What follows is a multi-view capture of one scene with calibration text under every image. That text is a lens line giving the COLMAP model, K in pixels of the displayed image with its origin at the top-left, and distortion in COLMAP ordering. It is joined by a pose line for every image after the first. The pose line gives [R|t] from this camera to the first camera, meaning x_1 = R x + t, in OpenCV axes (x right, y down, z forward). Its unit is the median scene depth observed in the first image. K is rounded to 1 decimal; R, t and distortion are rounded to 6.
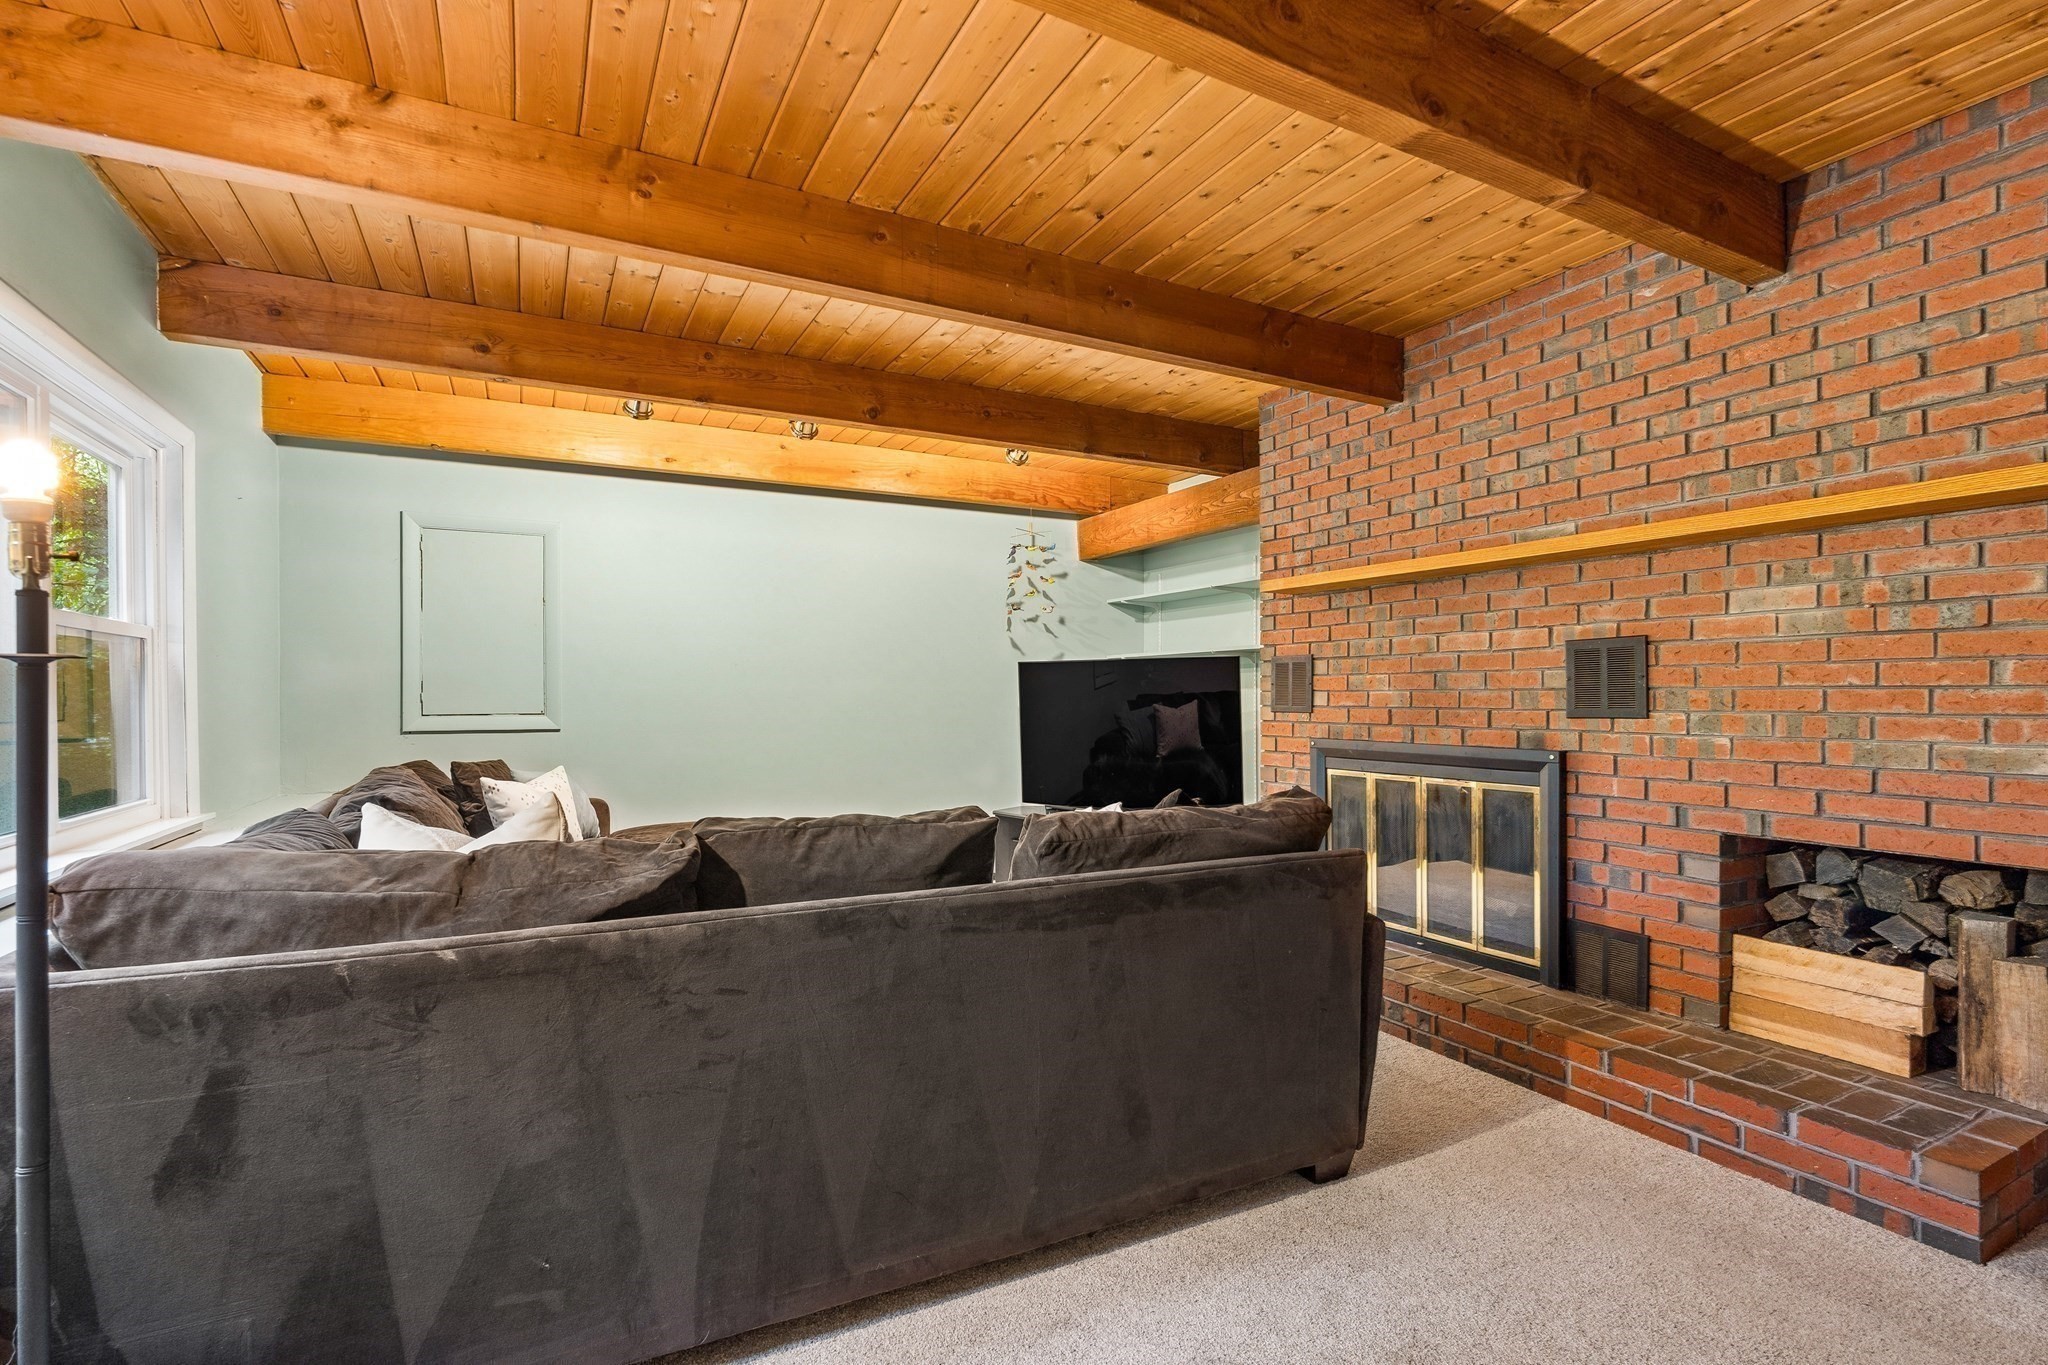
lens RADIAL K [[913.3, 0, 1027.4], [0, 913.3, 687.7], [0, 0, 1]] dist [-0.005222, -0.000608]
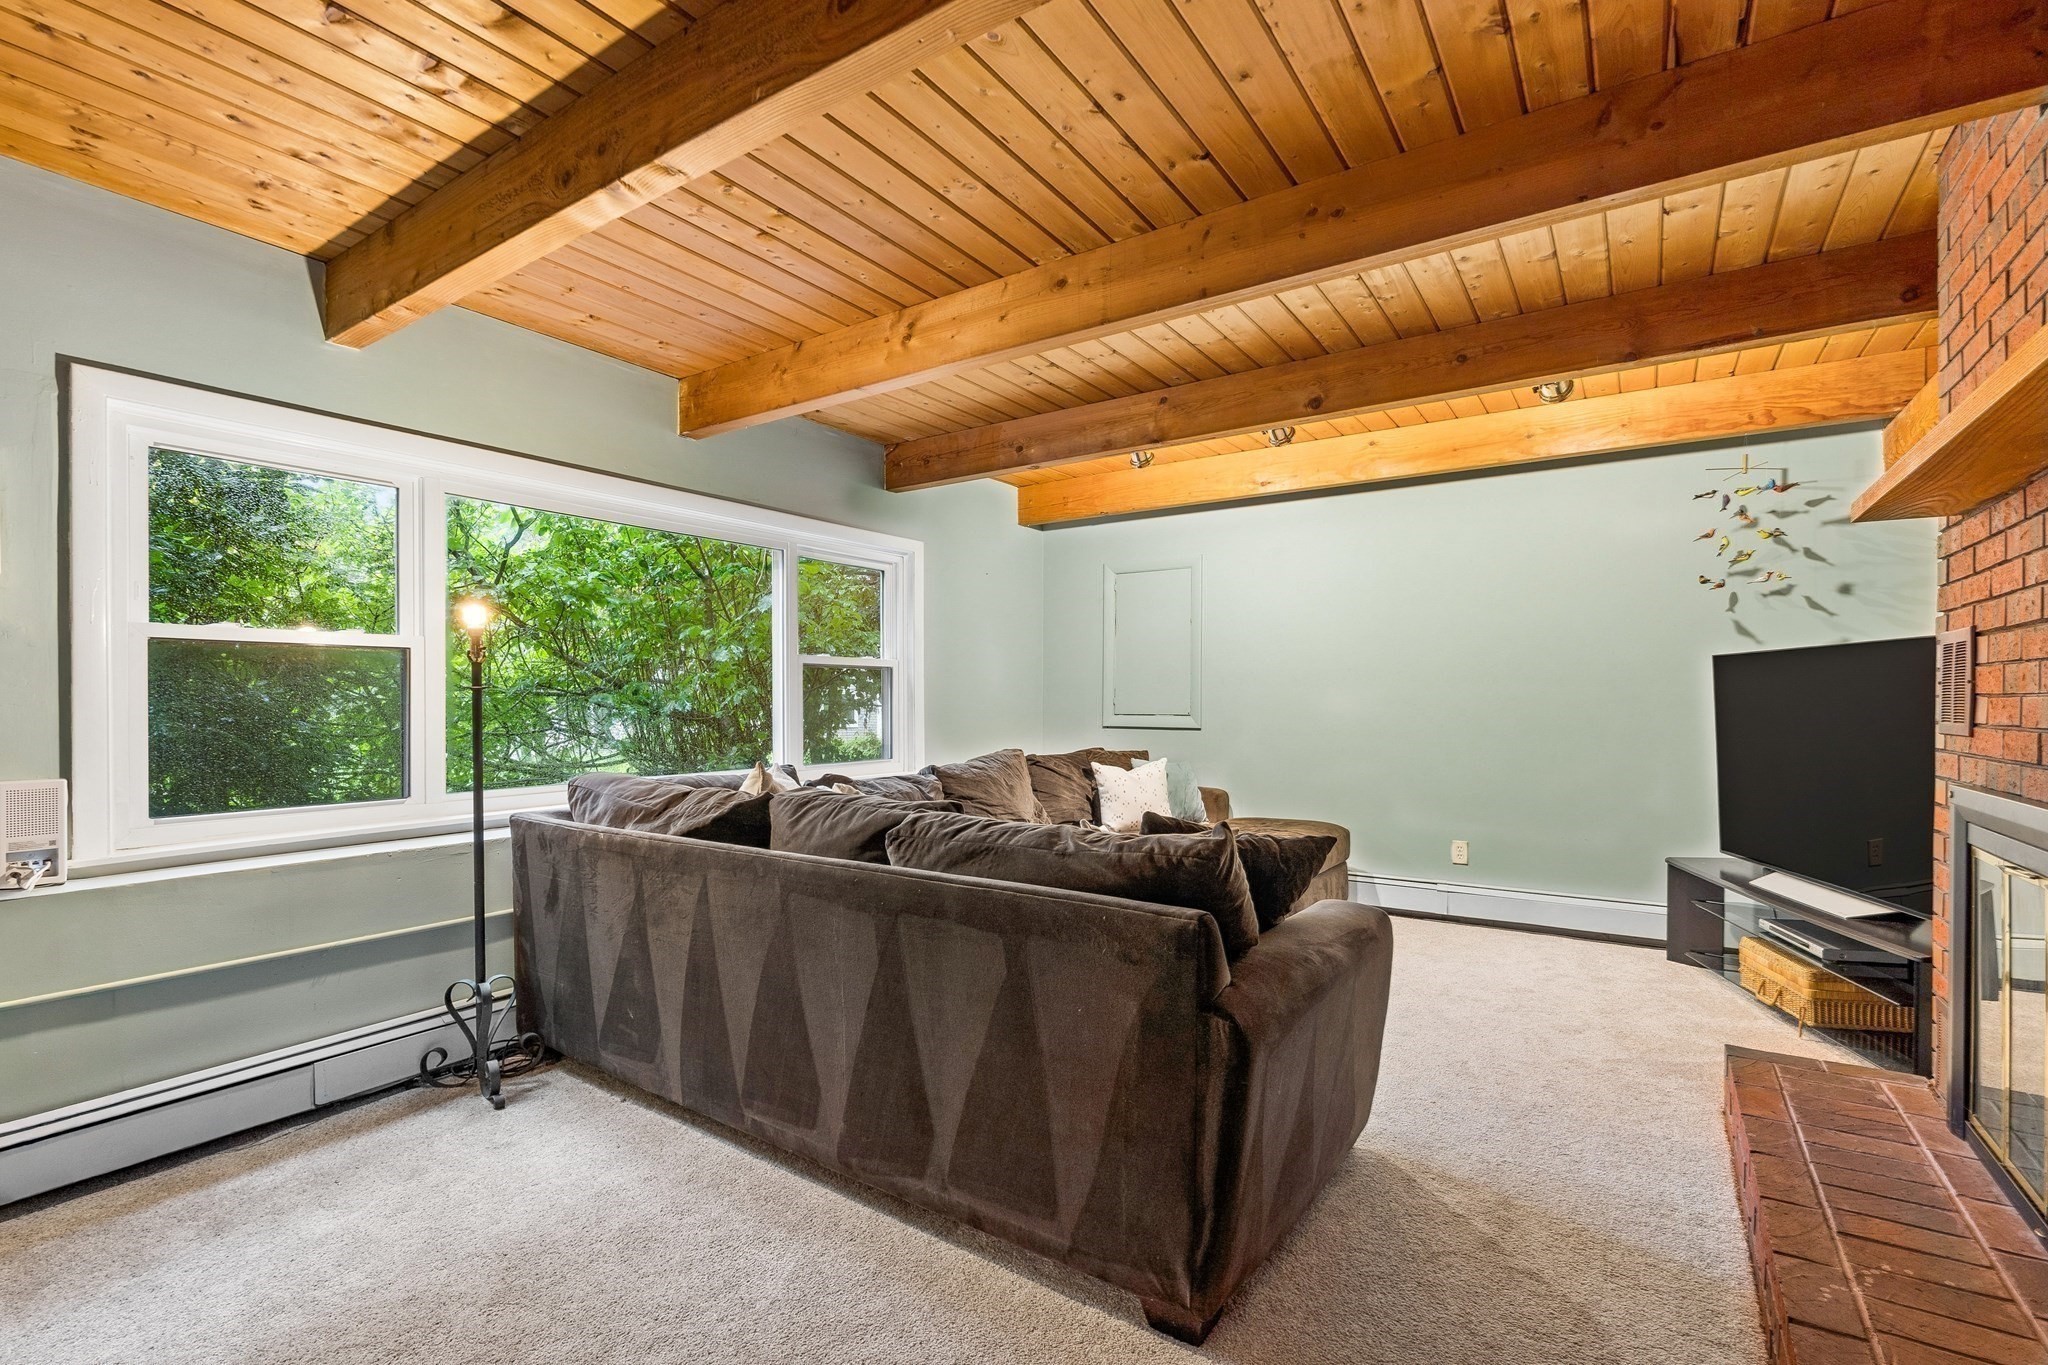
lens RADIAL K [[913.3, 0, 1029.2], [0, 913.3, 696.0], [0, 0, 1]] dist [-0.005222, -0.000608]
pose [[0.497301, -0.001585, -0.867577, 0.342938], [0.005790, 0.999982, 0.001492, -0.001034], [0.867559, -0.005765, 0.497301, 0.186403]]
